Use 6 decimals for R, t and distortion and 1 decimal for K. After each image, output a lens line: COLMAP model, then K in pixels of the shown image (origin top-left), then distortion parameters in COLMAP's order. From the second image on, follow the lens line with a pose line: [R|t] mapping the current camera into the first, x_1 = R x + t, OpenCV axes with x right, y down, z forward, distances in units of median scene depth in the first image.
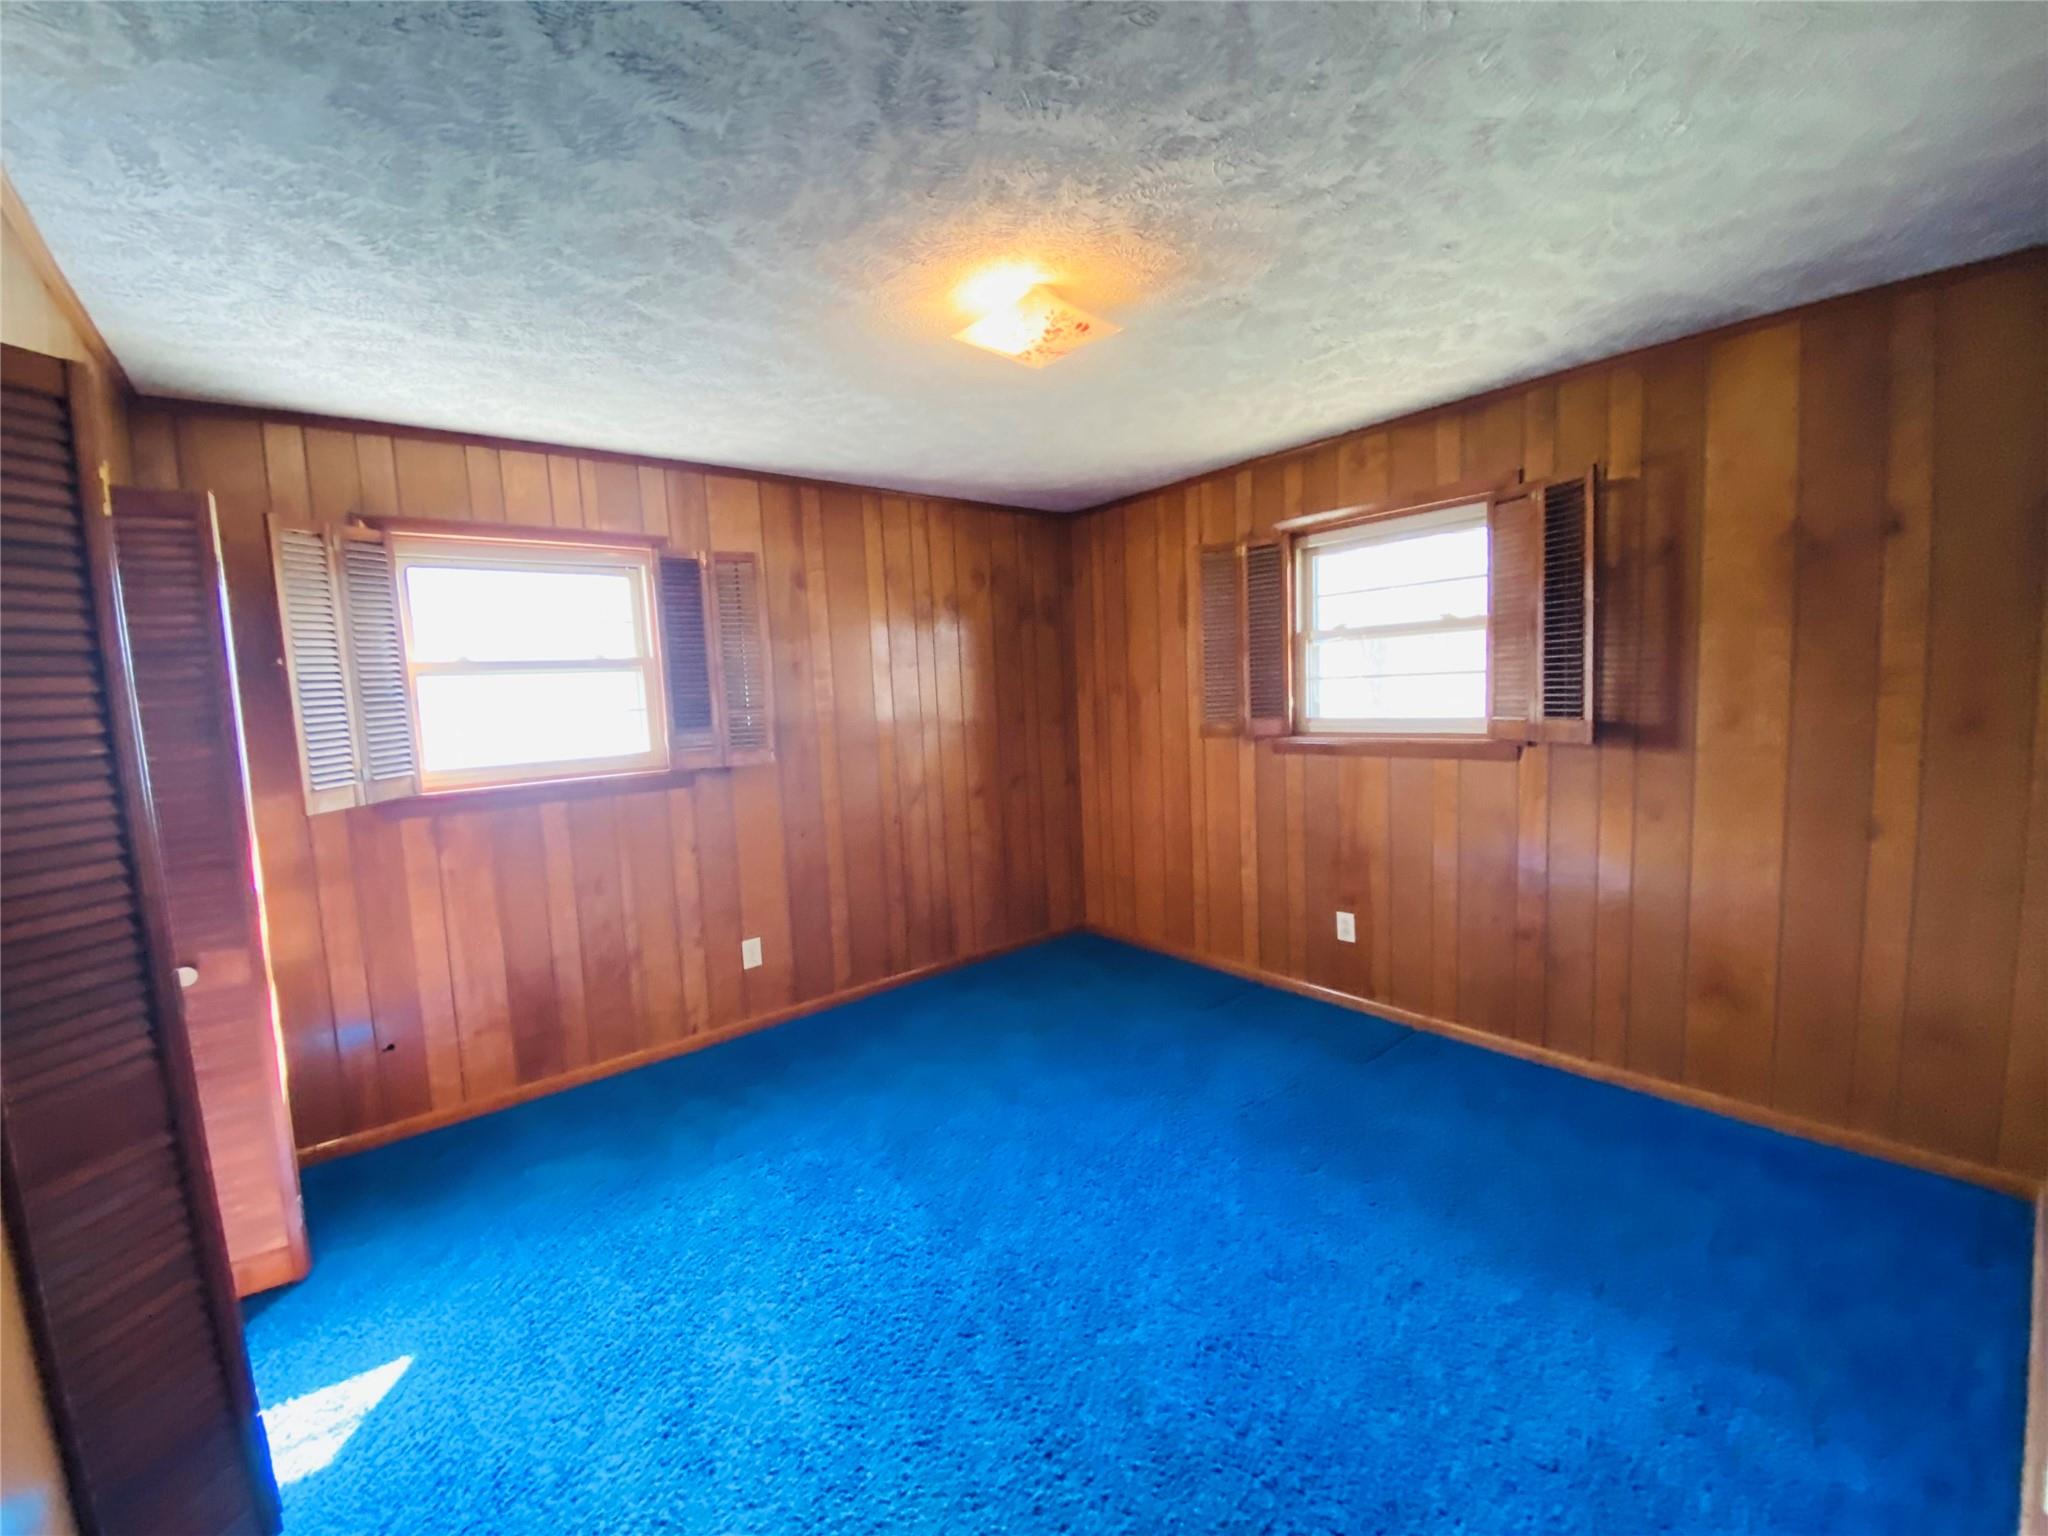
lens RADIAL K [[839.1, 0, 1028.4], [0, 839.1, 770.9], [0, 0, 1]] dist [0.002998, -0.012660]
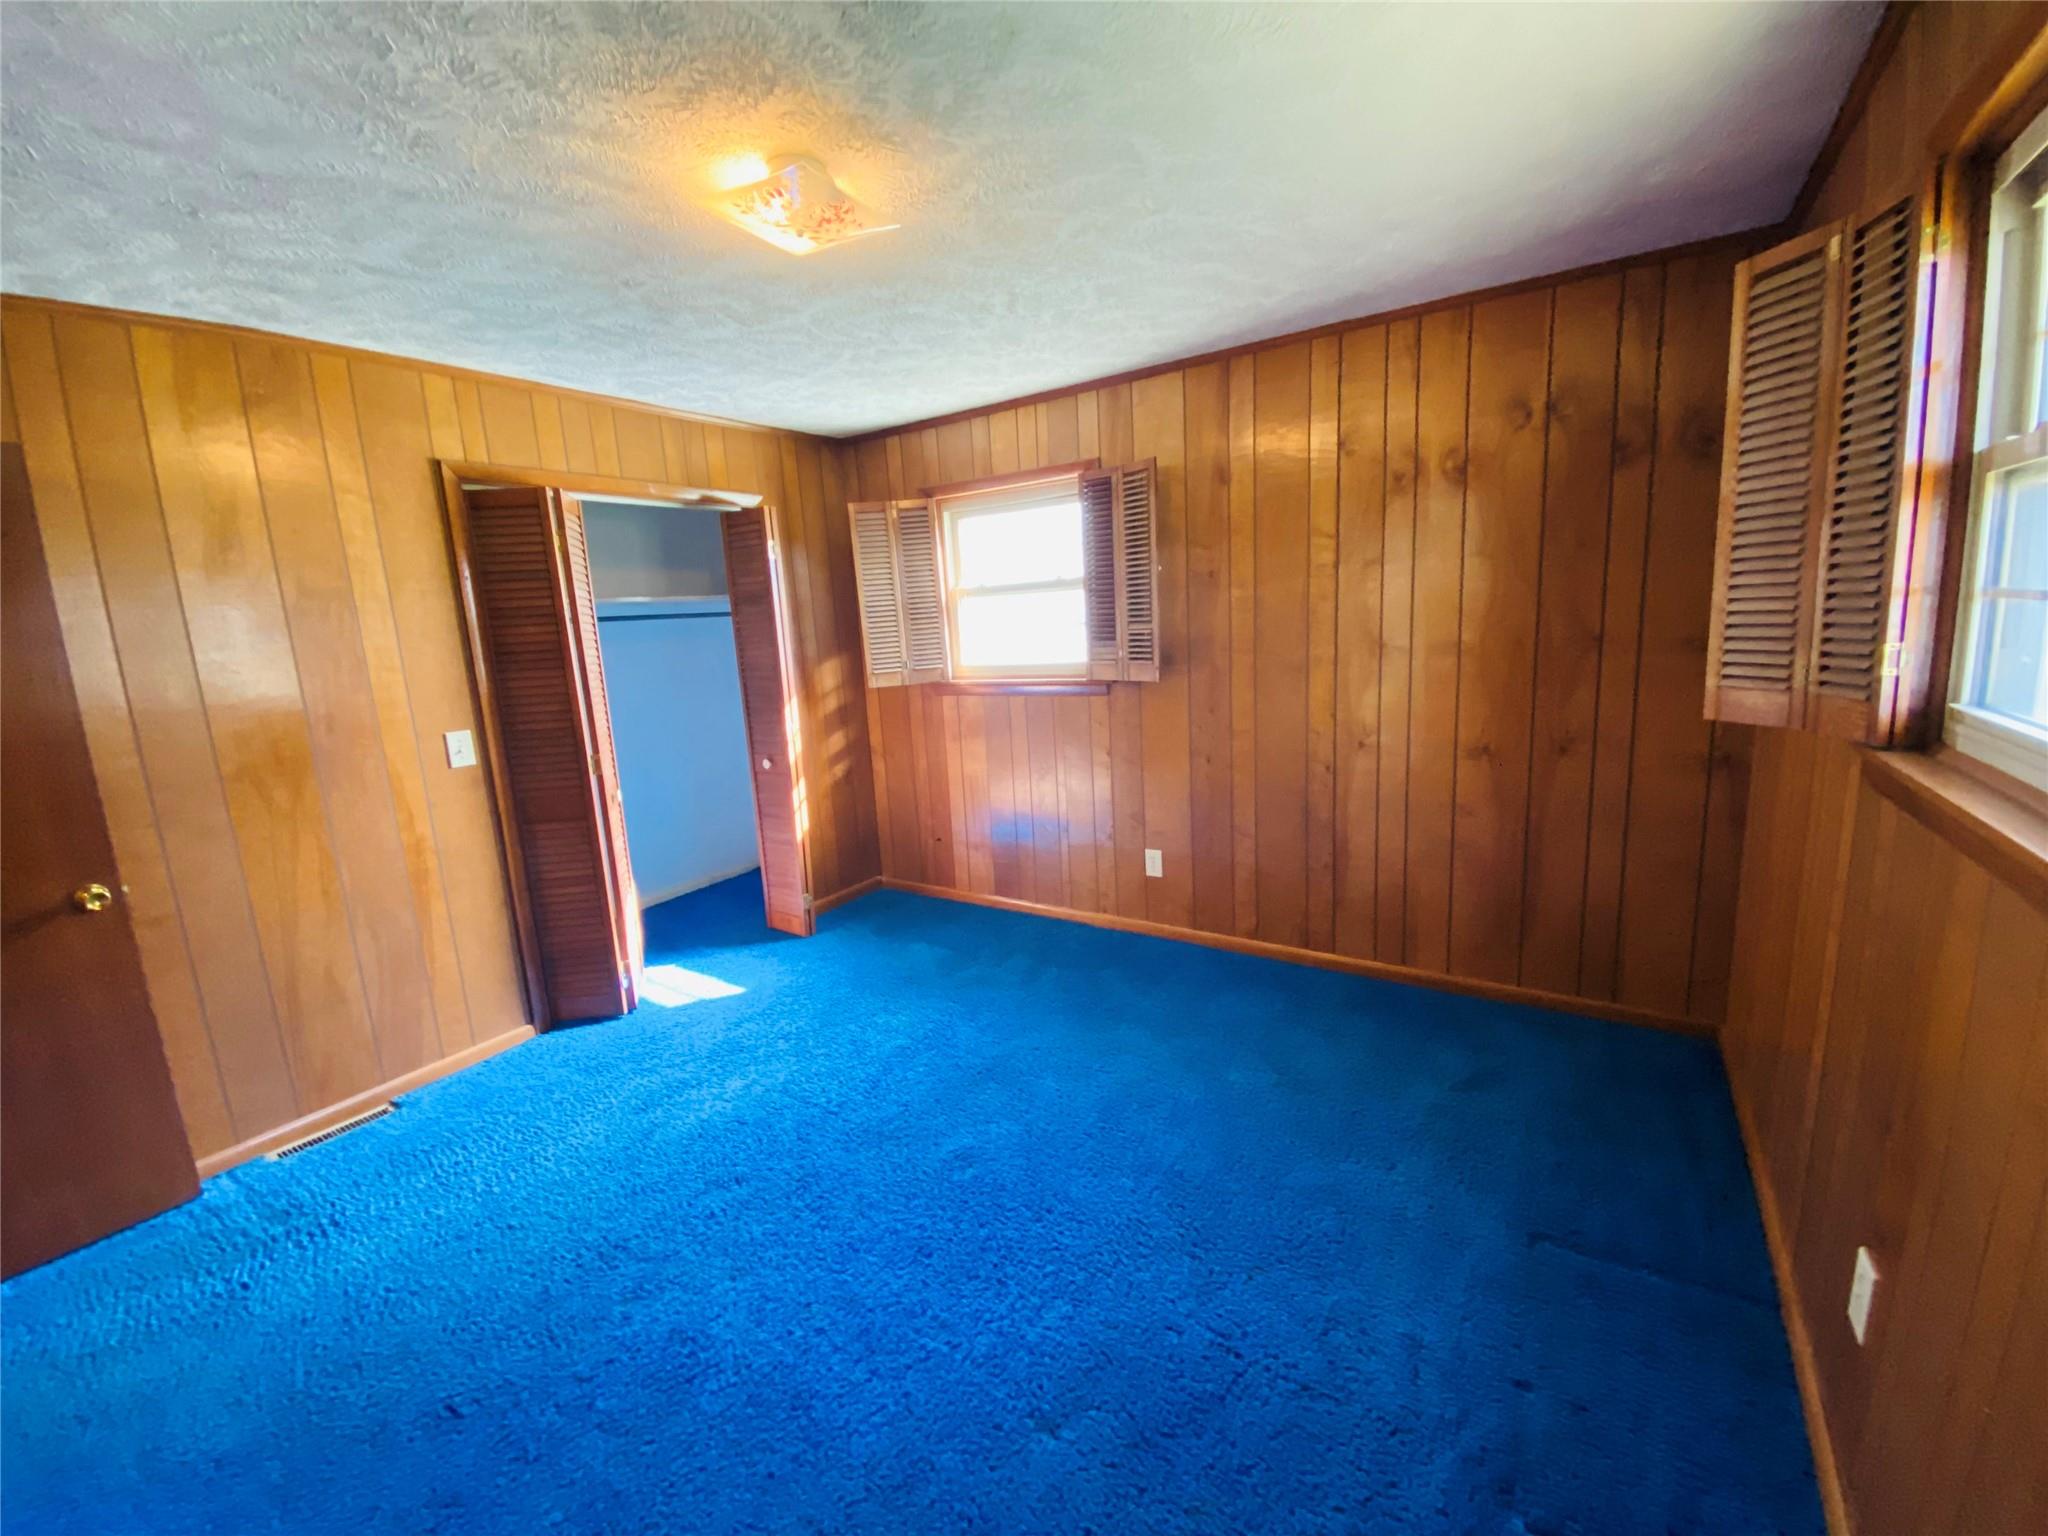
lens RADIAL K [[839.1, 0, 1026.4], [0, 839.1, 762.9], [0, 0, 1]] dist [0.002998, -0.012660]
pose [[0.276623, 0.197768, -0.940408, 0.617896], [-0.045665, 0.980194, 0.192702, -0.101656], [0.959893, -0.010362, 0.280176, 0.617430]]
